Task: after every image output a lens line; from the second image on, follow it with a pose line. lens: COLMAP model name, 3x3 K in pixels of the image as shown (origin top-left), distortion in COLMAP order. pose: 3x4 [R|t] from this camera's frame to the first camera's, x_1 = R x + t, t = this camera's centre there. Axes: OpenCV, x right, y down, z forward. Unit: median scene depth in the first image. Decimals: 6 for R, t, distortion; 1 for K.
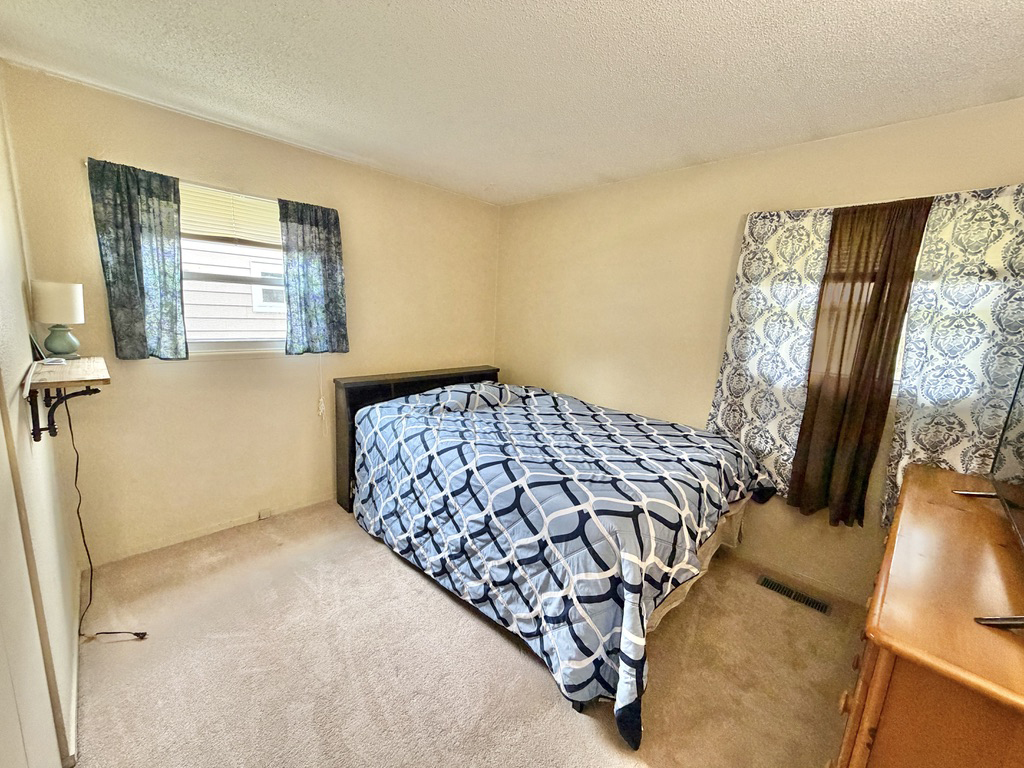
lens RADIAL K [[405.9, 0, 507.8], [0, 405.9, 383.5], [0, 0, 1]] dist [0.000232, -0.000178]
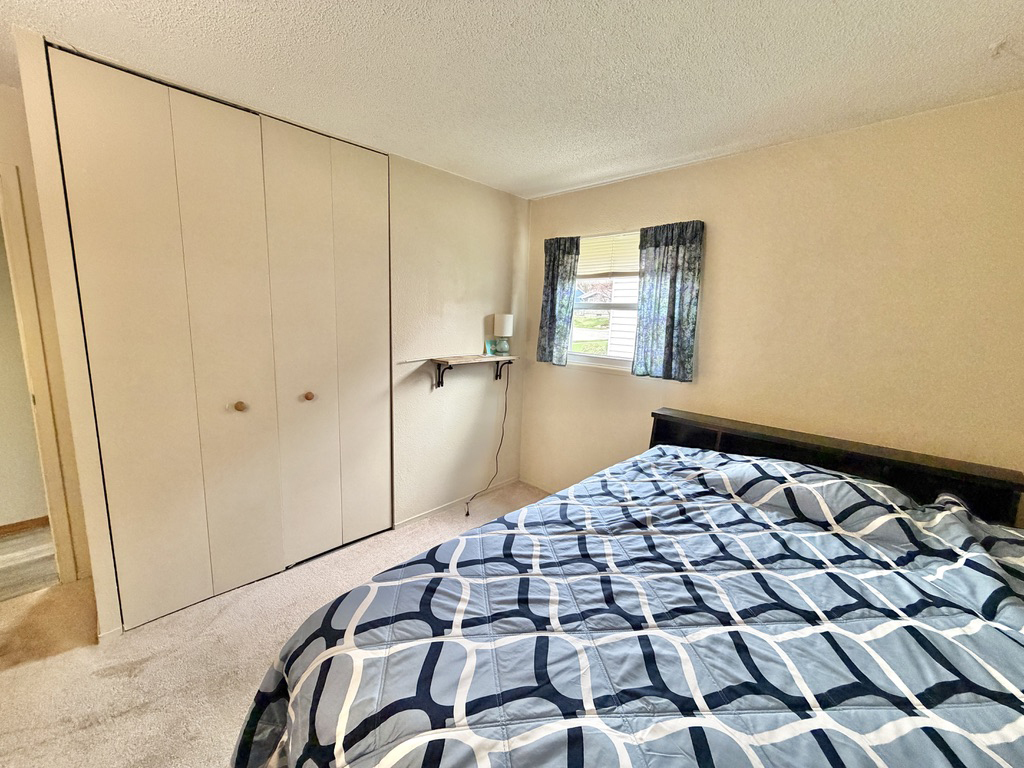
lens RADIAL K [[405.9, 0, 507.8], [0, 405.9, 383.5], [0, 0, 1]] dist [0.000232, -0.000178]
pose [[0.016616, 0.116443, -0.993058, 0.590535], [-0.215104, 0.970356, 0.110182, -0.114988], [0.976450, 0.211780, 0.041171, 0.779530]]
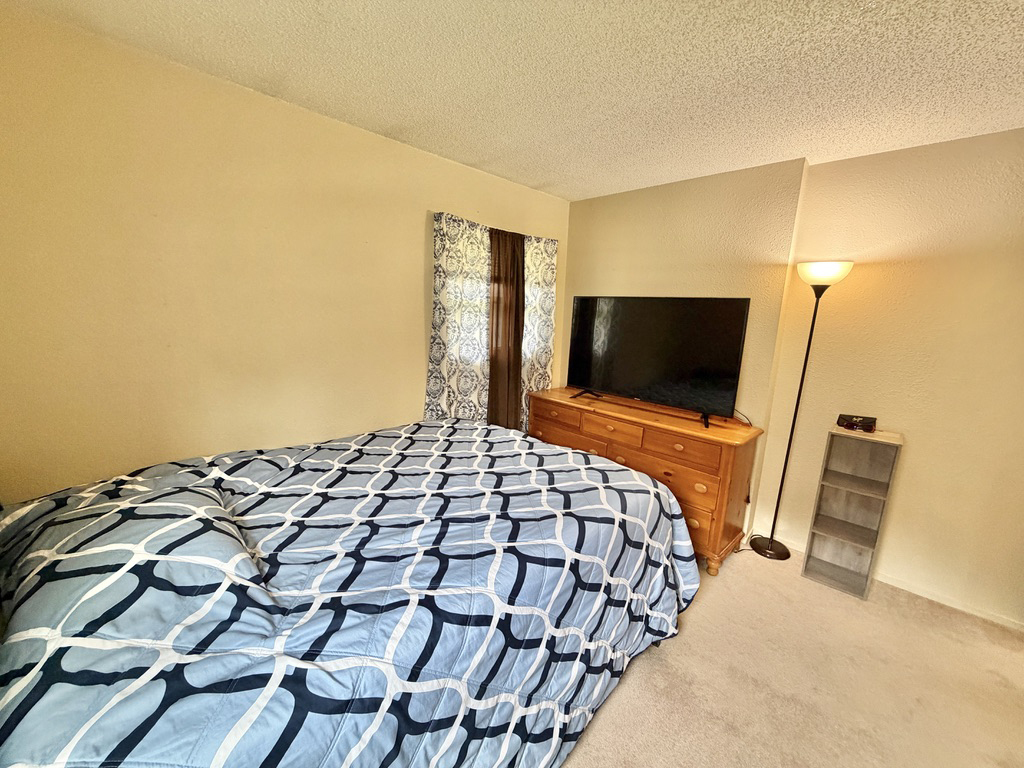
lens RADIAL K [[405.9, 0, 507.8], [0, 405.9, 383.5], [0, 0, 1]] dist [0.000232, -0.000178]
pose [[0.003733, -0.222970, 0.974818, -0.581677], [0.145031, 0.964639, 0.220086, -0.201192], [-0.989420, 0.140557, 0.035938, 0.889057]]
